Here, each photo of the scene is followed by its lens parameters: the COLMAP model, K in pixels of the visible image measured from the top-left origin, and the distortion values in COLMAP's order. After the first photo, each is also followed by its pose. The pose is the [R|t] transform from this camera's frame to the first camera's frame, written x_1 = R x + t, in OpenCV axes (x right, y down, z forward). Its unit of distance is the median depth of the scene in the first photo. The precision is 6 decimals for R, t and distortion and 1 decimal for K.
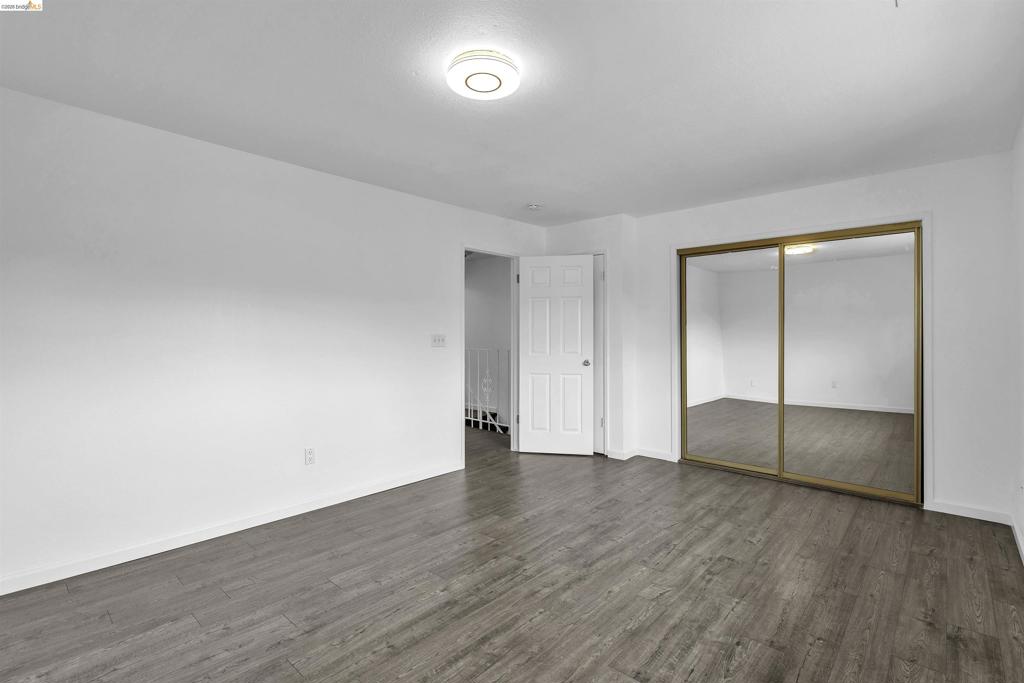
lens RADIAL K [[465.9, 0, 509.2], [0, 465.9, 340.5], [0, 0, 1]] dist [-0.001509, -0.000349]
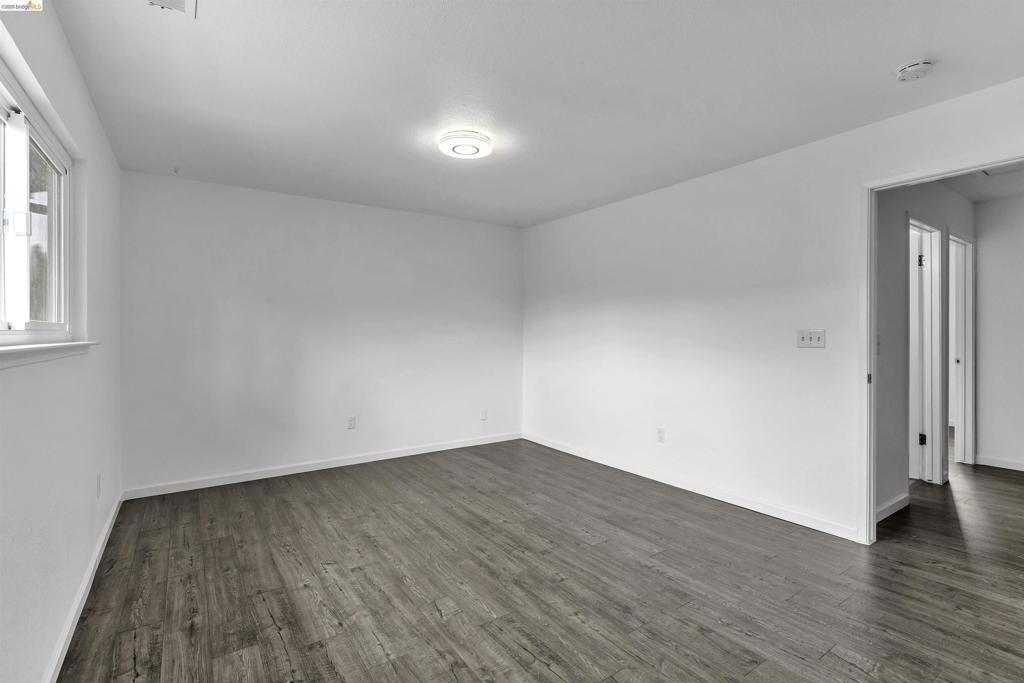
lens RADIAL K [[465.9, 0, 509.2], [0, 465.9, 340.5], [0, 0, 1]] dist [-0.001509, -0.000349]
pose [[-0.205658, 0.016335, -0.978487, 1.116778], [-0.006118, 0.999820, 0.017977, -0.007295], [0.978605, 0.009684, -0.205521, 1.235400]]
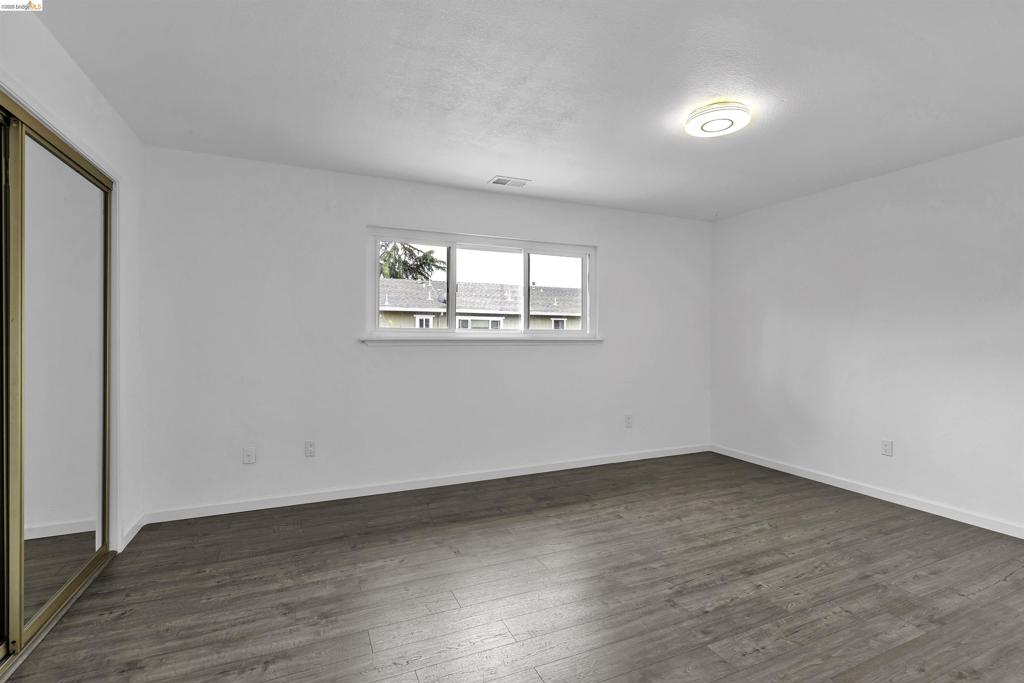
lens RADIAL K [[481.2, 0, 526.8], [0, 481.2, 335.5], [0, 0, 1]] dist [-0.003161, -0.000495]
pose [[-0.933219, -0.001204, 0.359306, -0.042923], [0.001106, 0.999980, 0.006224, -0.006748], [-0.359307, 0.006206, -0.933199, 2.058297]]
